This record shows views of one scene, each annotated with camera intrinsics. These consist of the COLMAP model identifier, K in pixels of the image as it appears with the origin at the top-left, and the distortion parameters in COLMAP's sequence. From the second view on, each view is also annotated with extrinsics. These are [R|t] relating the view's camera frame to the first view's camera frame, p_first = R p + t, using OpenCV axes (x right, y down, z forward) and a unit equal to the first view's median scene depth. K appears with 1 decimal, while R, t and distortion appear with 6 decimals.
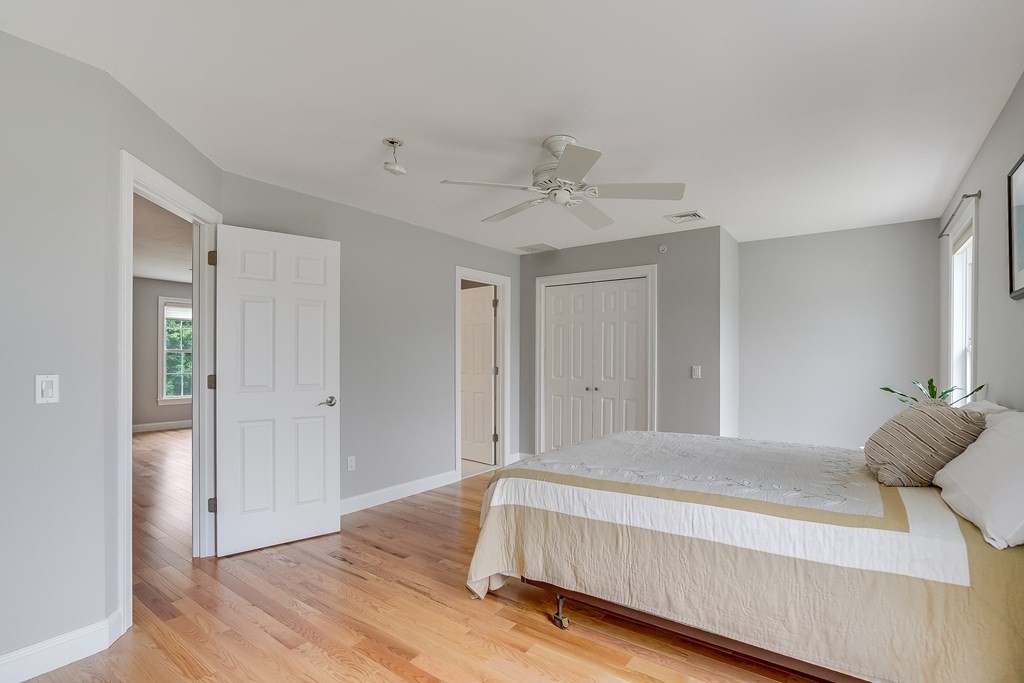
lens RADIAL K [[478.4, 0, 539.6], [0, 478.4, 349.9], [0, 0, 1]] dist [-0.062606, 0.029481]
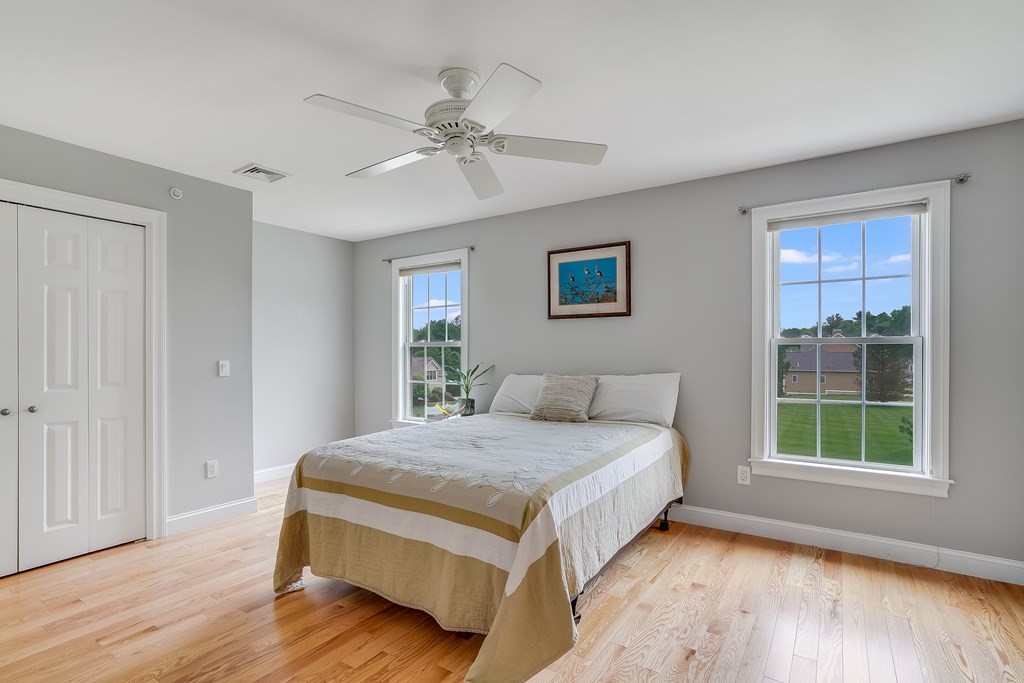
lens RADIAL K [[478.4, 0, 539.6], [0, 478.4, 349.9], [0, 0, 1]] dist [-0.062606, 0.029481]
pose [[0.018726, -0.003895, 0.999817, -0.546688], [-0.016532, 0.999854, 0.004205, 0.005562], [-0.999688, -0.016608, 0.018659, 0.605408]]
